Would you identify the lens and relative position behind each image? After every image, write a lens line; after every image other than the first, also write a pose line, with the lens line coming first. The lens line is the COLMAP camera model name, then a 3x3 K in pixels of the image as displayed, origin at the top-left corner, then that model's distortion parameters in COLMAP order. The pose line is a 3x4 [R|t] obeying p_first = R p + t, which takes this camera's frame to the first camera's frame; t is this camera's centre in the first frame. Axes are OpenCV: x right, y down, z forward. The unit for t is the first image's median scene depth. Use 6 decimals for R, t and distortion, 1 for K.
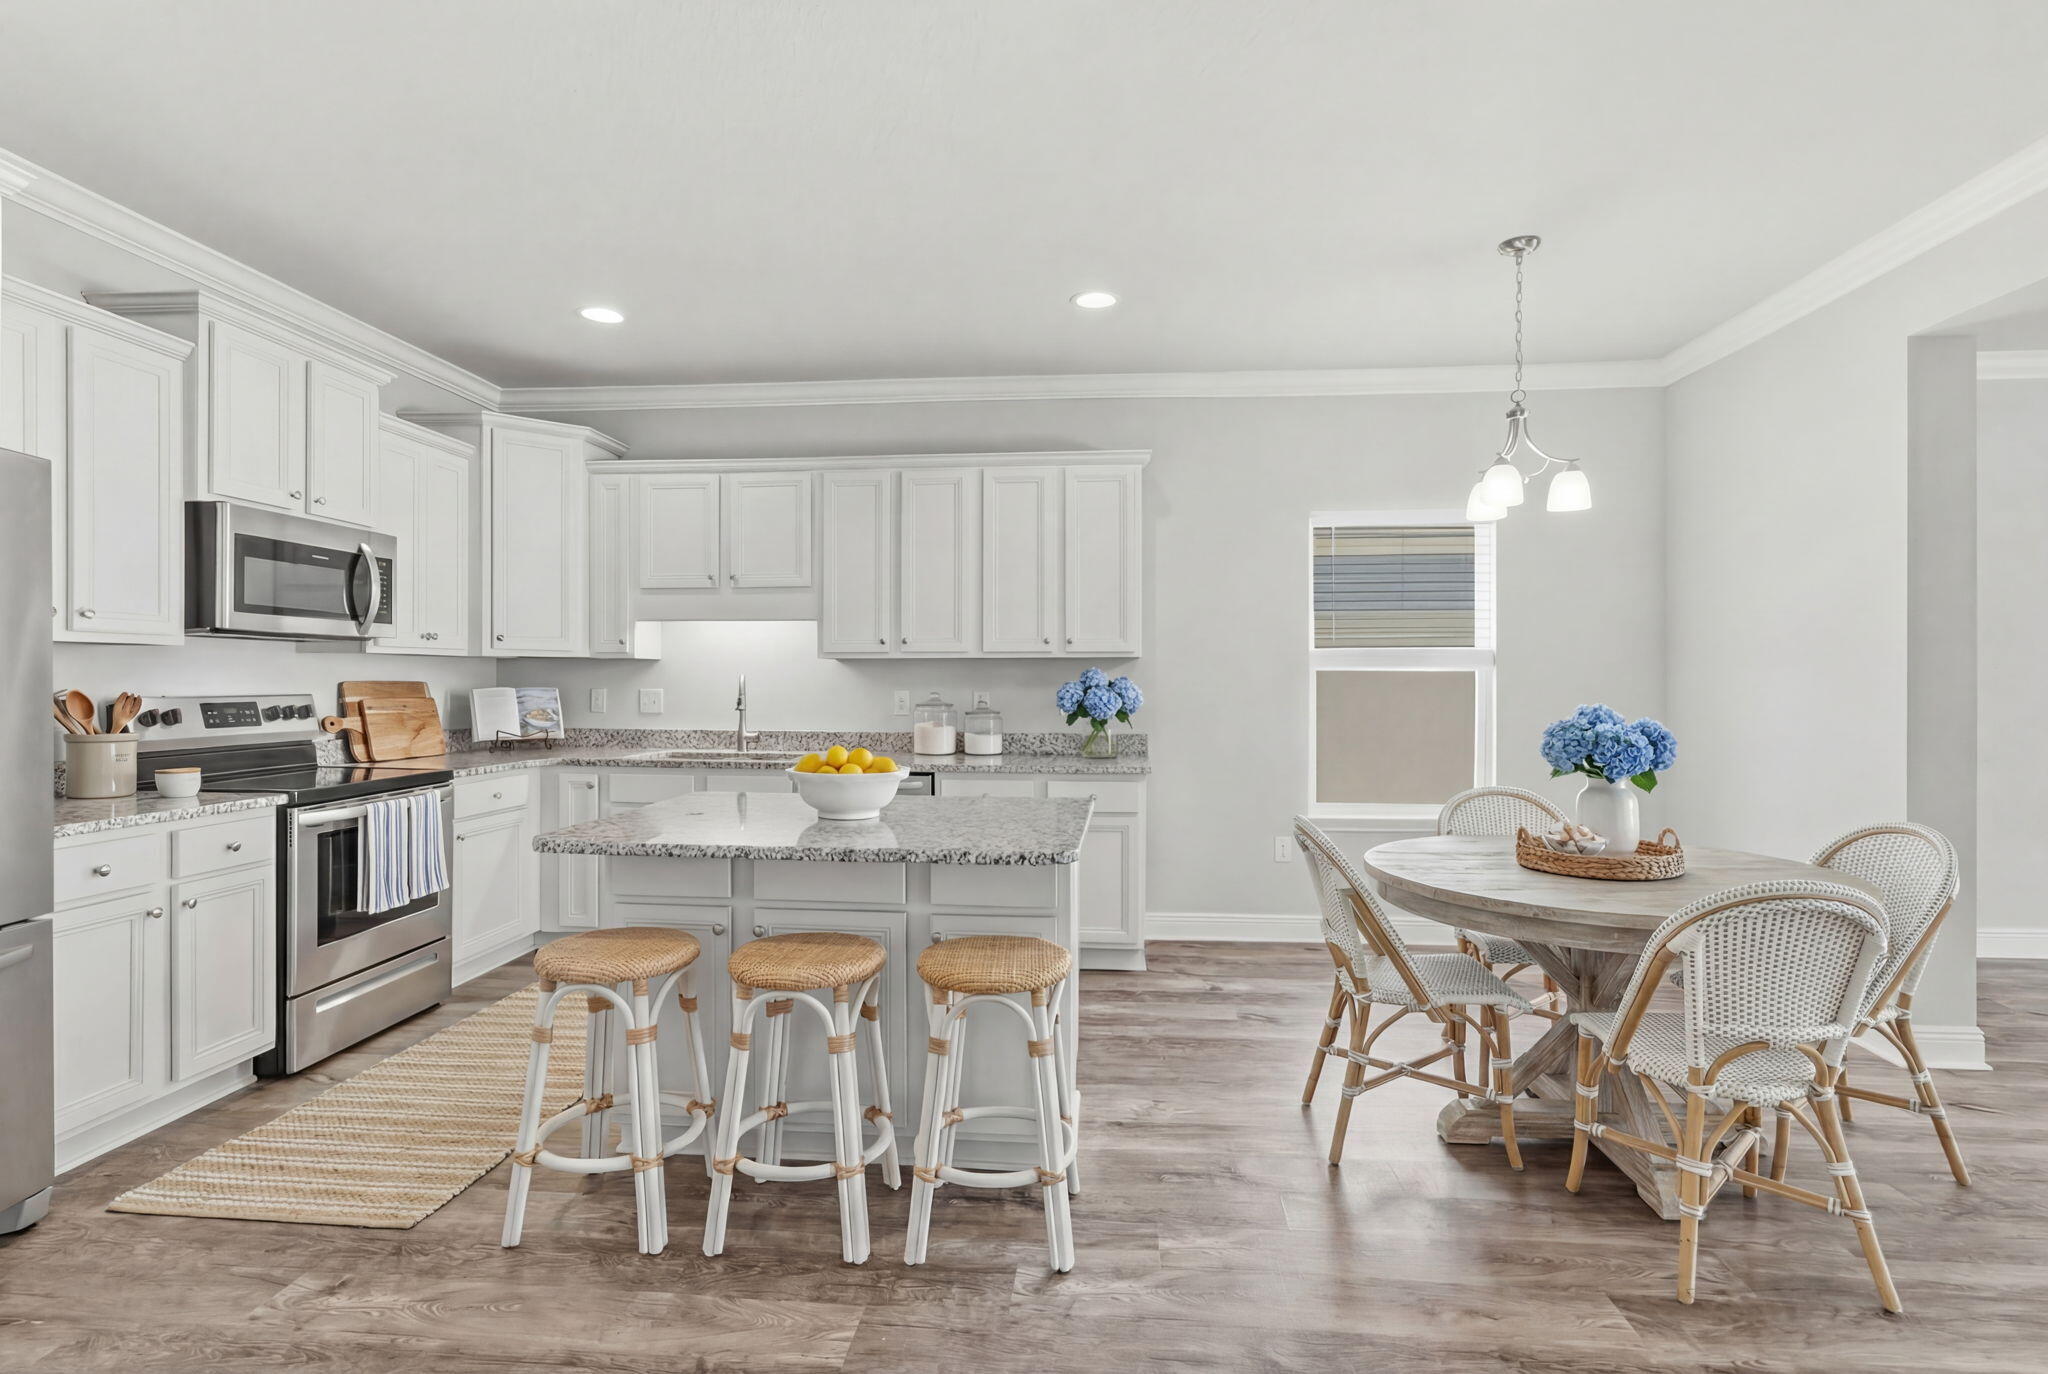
lens RADIAL K [[964.7, 0, 1028.4], [0, 964.7, 697.1], [0, 0, 1]] dist [-0.001907, 0.000613]
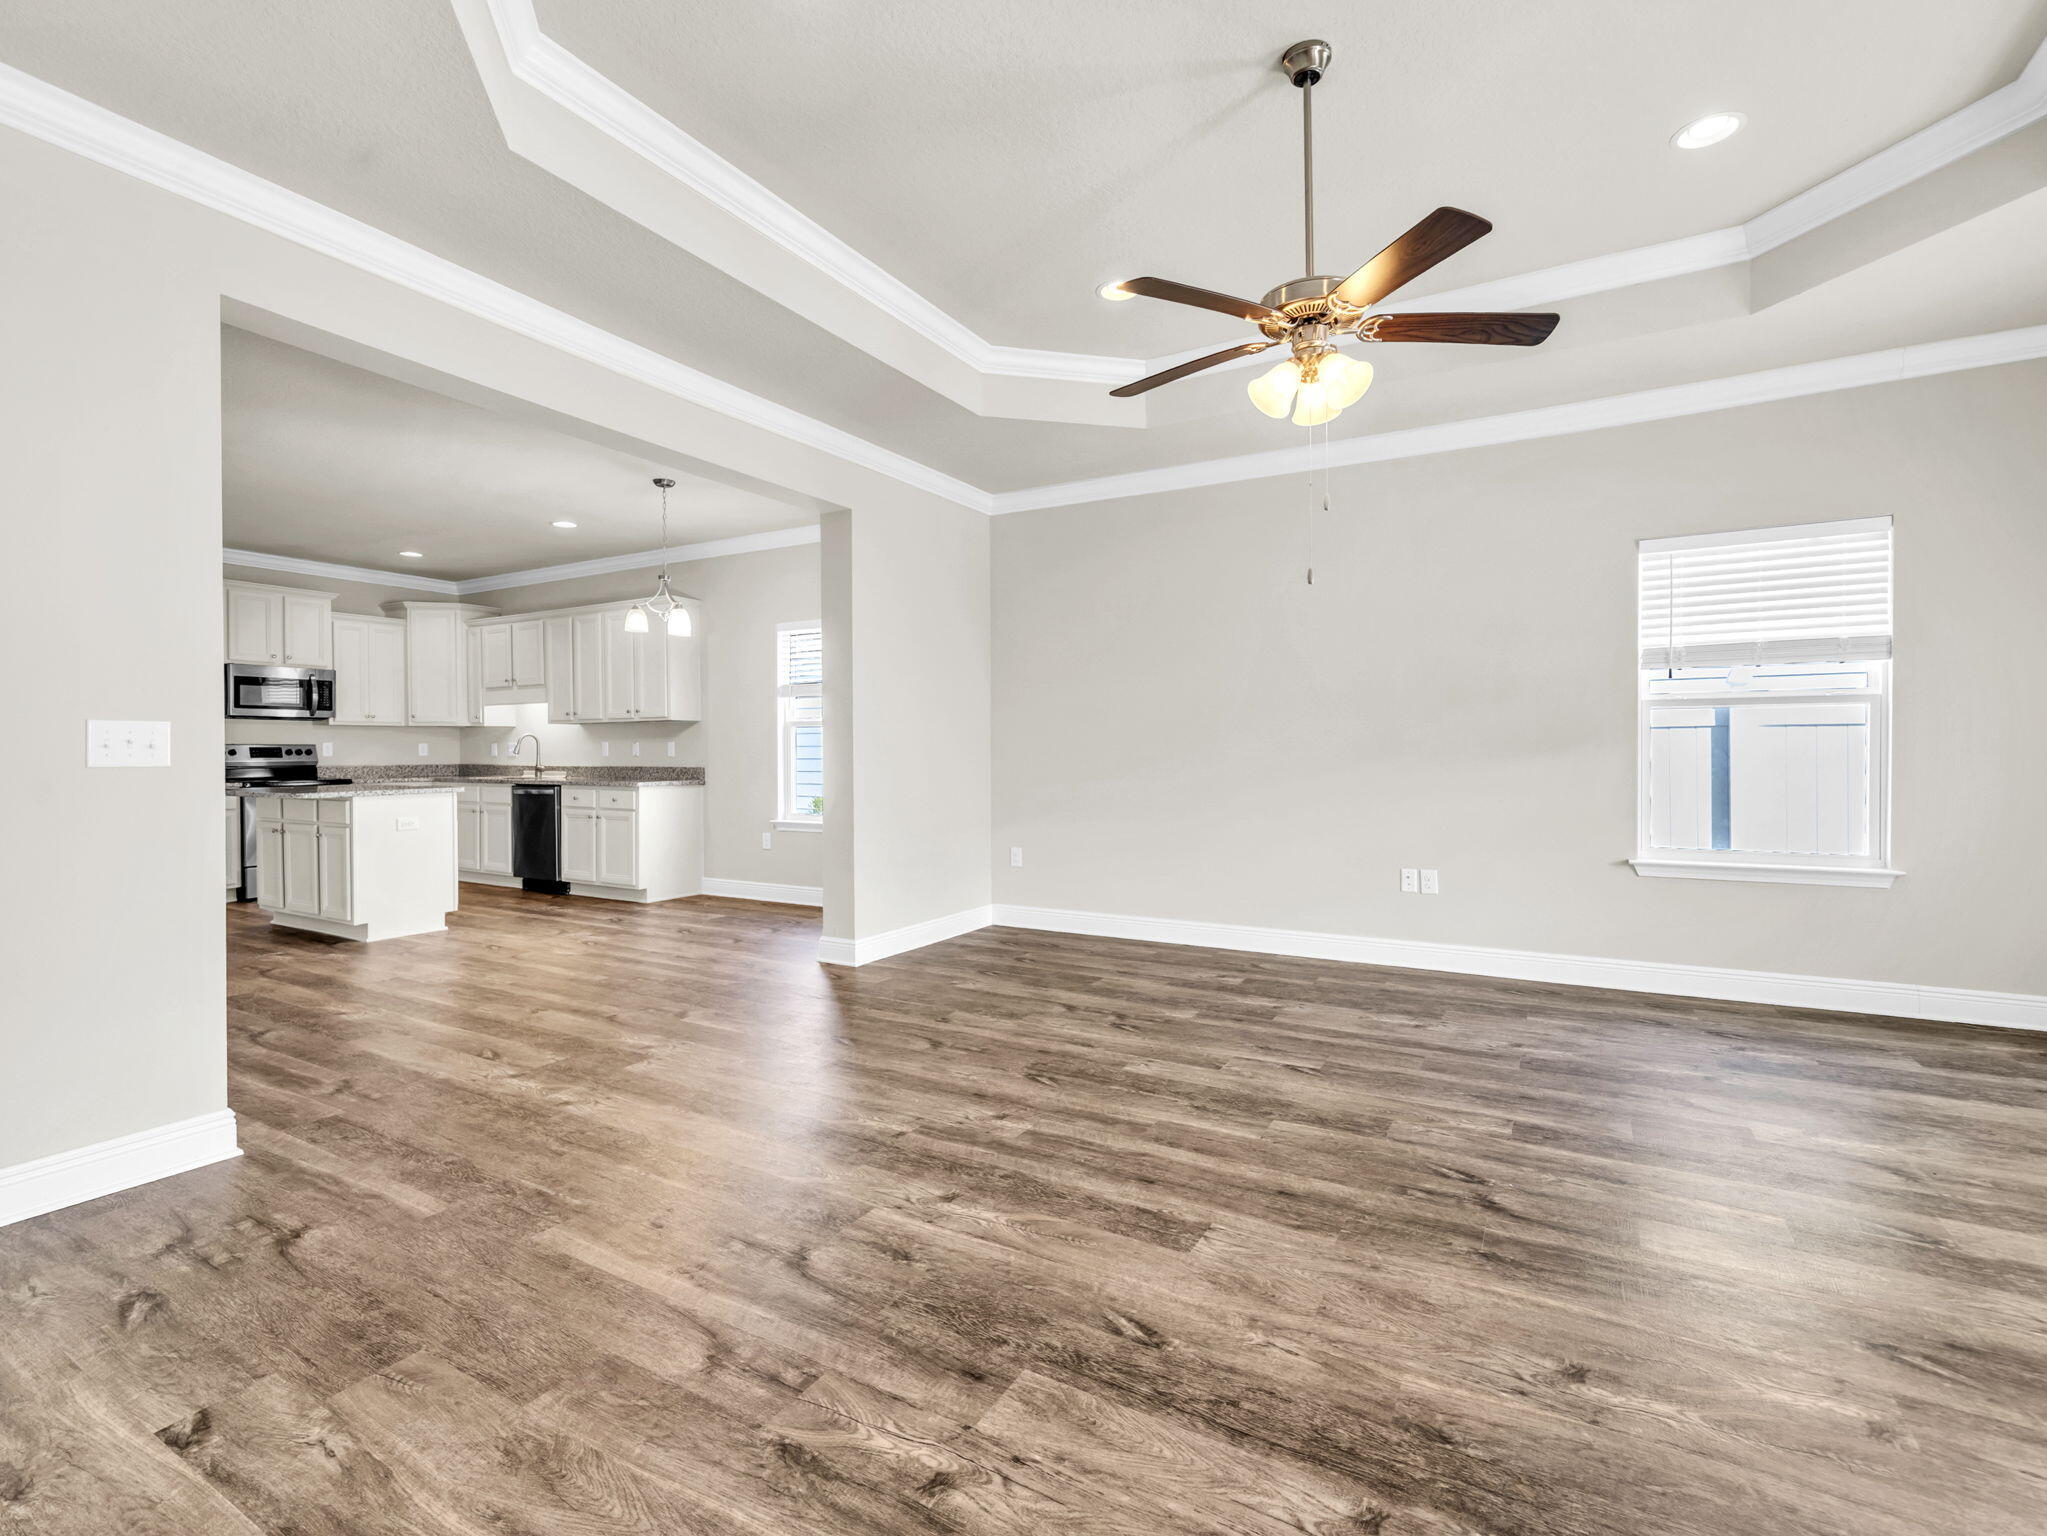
lens RADIAL K [[947.1, 0, 1023.5], [0, 947.1, 768.0], [0, 0, 1]] dist [-0.000814, -0.000360]
pose [[0.904049, -0.000339, -0.427429, 1.697267], [0.000840, 0.999999, 0.000985, 0.052676], [0.427428, -0.001250, 0.904049, -0.263158]]
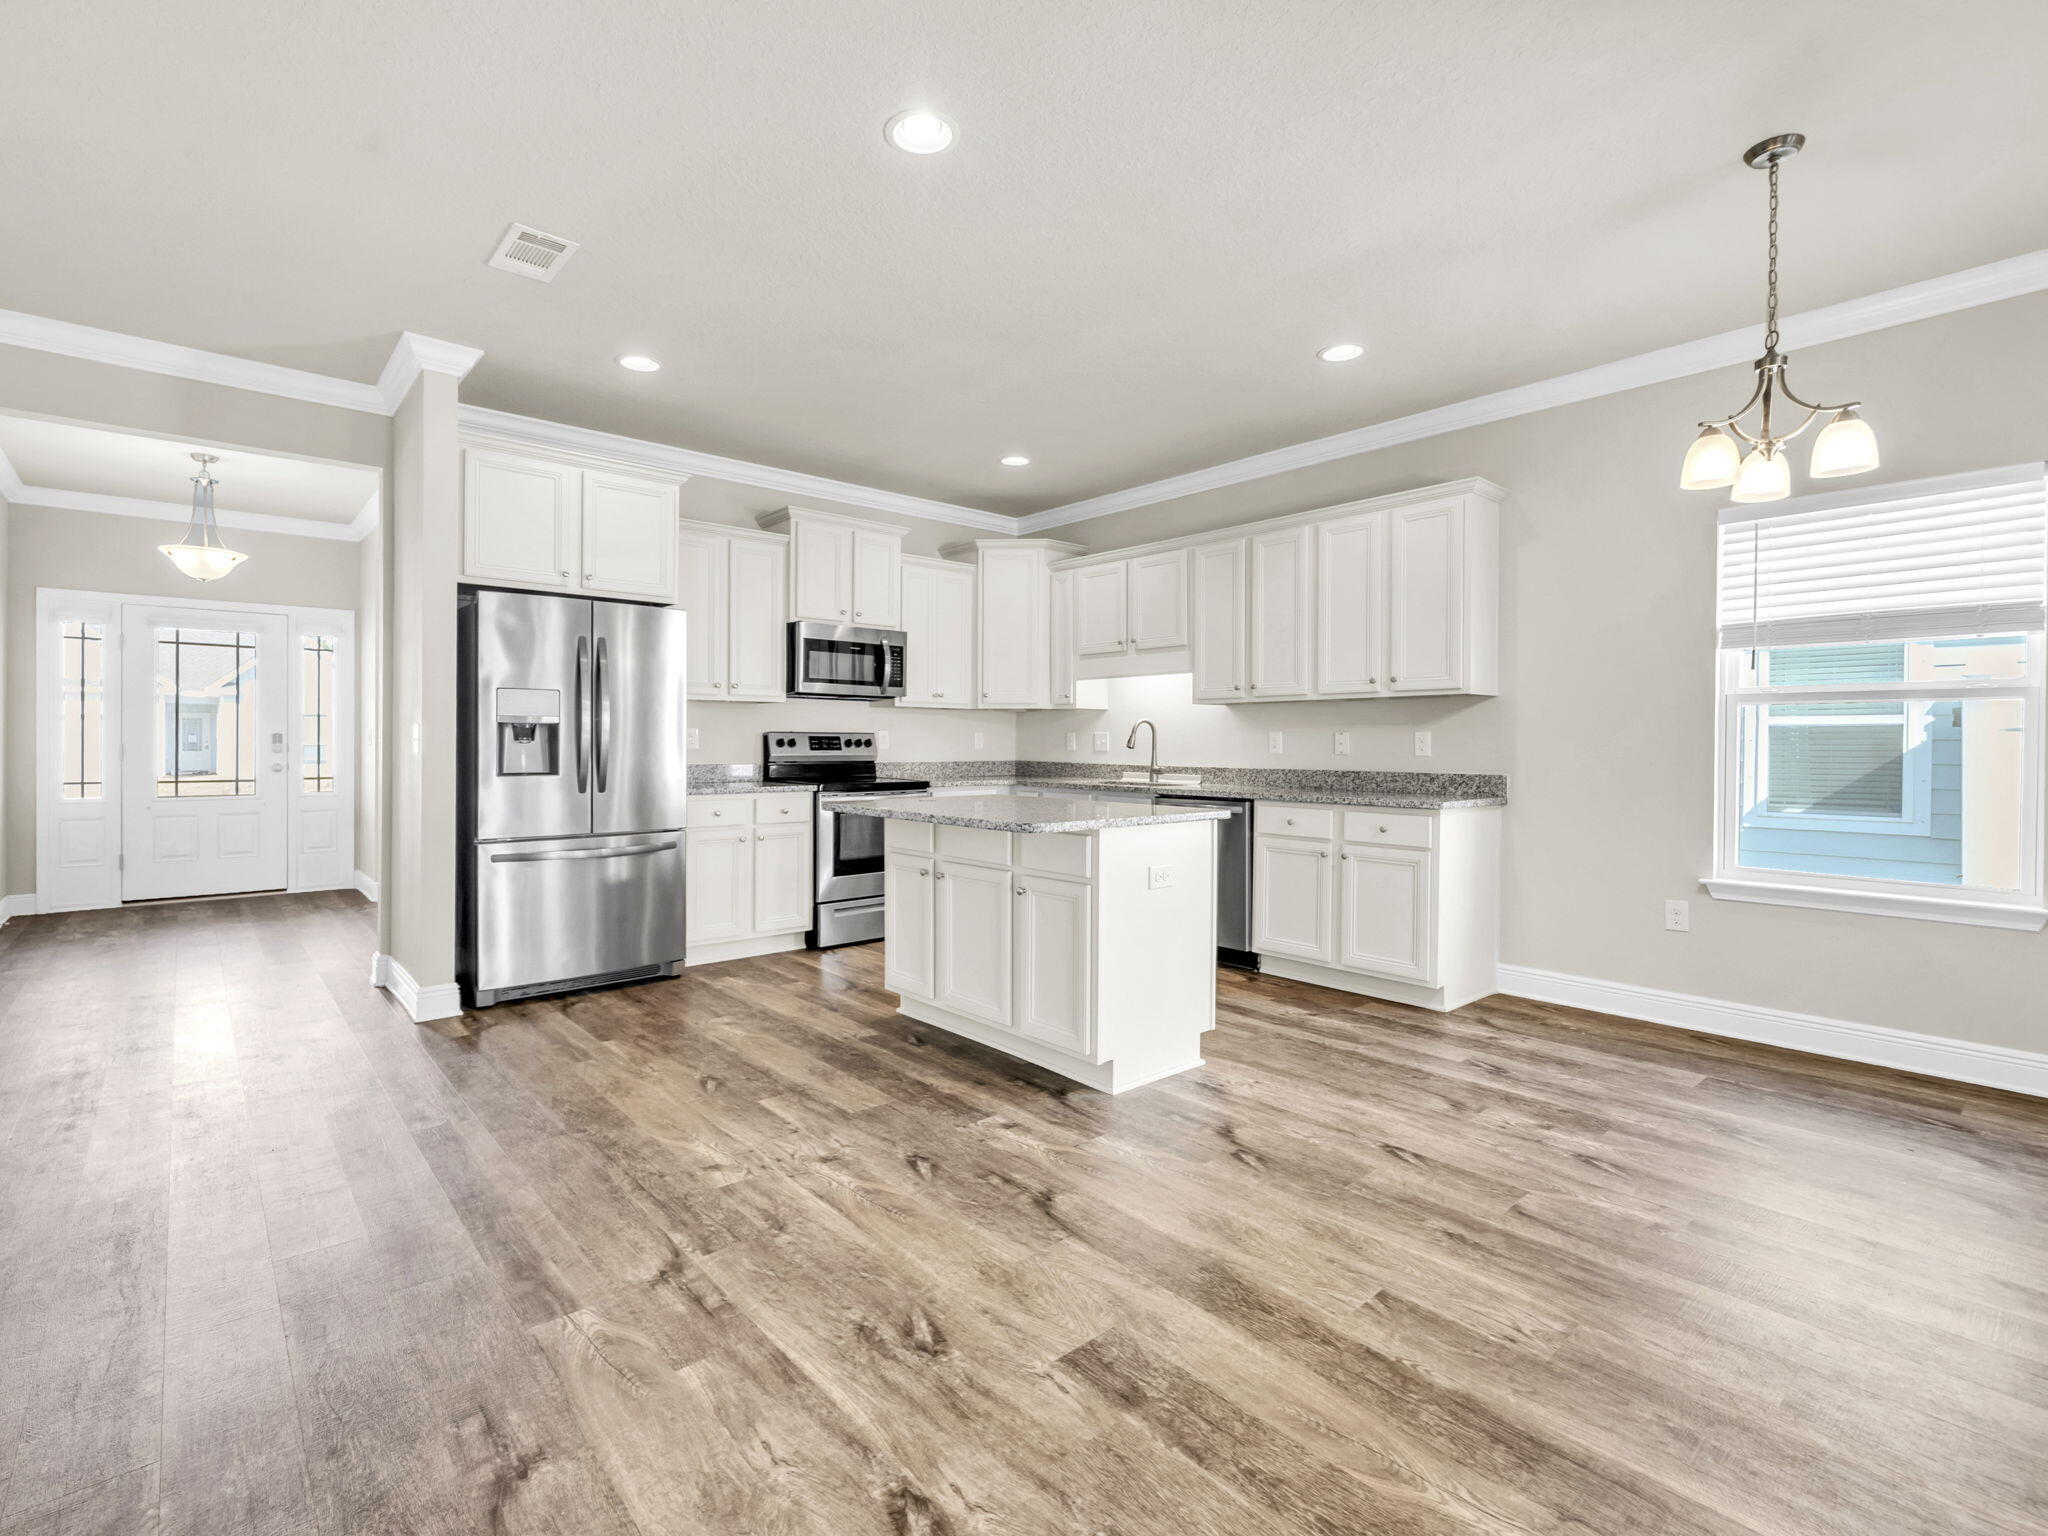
lens RADIAL K [[947.6, 0, 1024.0], [0, 947.6, 768.0], [0, 0, 1]] dist [-0.000814, -0.000360]
pose [[0.725356, 0.017139, -0.688161, 0.574038], [-0.013229, 0.999852, 0.010957, 0.037824], [0.688247, 0.001156, 0.725475, 0.009219]]
